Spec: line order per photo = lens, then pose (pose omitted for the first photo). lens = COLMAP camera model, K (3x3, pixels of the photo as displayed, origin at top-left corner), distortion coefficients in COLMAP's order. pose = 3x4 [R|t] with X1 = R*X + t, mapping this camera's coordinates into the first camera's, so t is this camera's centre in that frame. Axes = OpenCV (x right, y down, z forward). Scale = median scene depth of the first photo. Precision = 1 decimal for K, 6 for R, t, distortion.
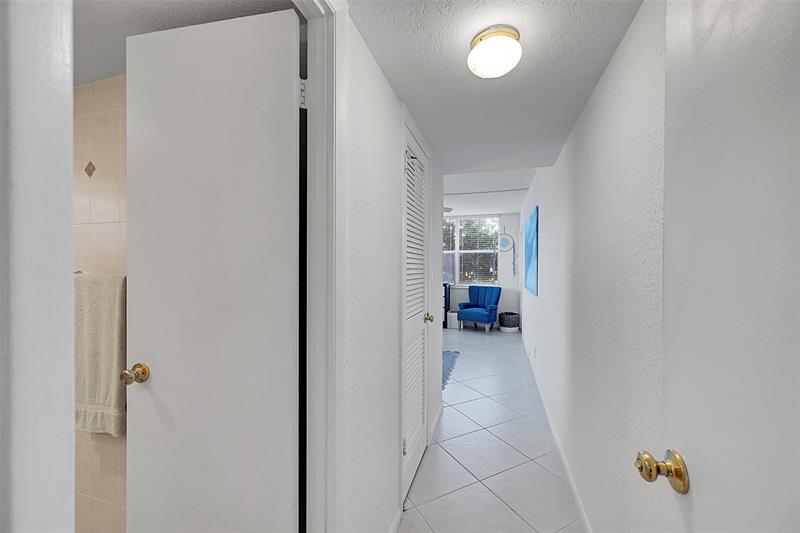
lens RADIAL K [[311.9, 0, 398.6], [0, 311.9, 266.4], [0, 0, 1]] dist [-0.010156, -0.000056]
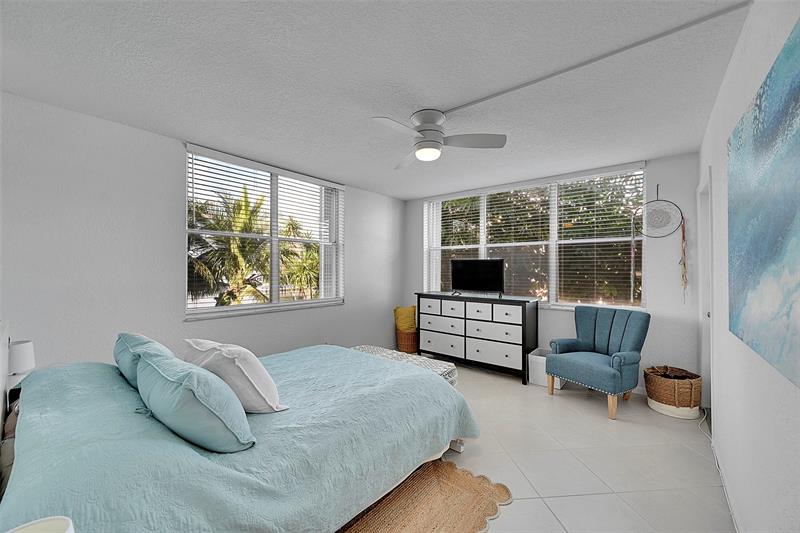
lens RADIAL K [[311.9, 0, 398.6], [0, 311.9, 266.4], [0, 0, 1]] dist [-0.010156, -0.000056]
pose [[0.928005, -0.005624, -0.372525, 0.149097], [0.002920, 0.999965, -0.007823, -0.000519], [0.372556, 0.006172, 0.927989, 0.418614]]
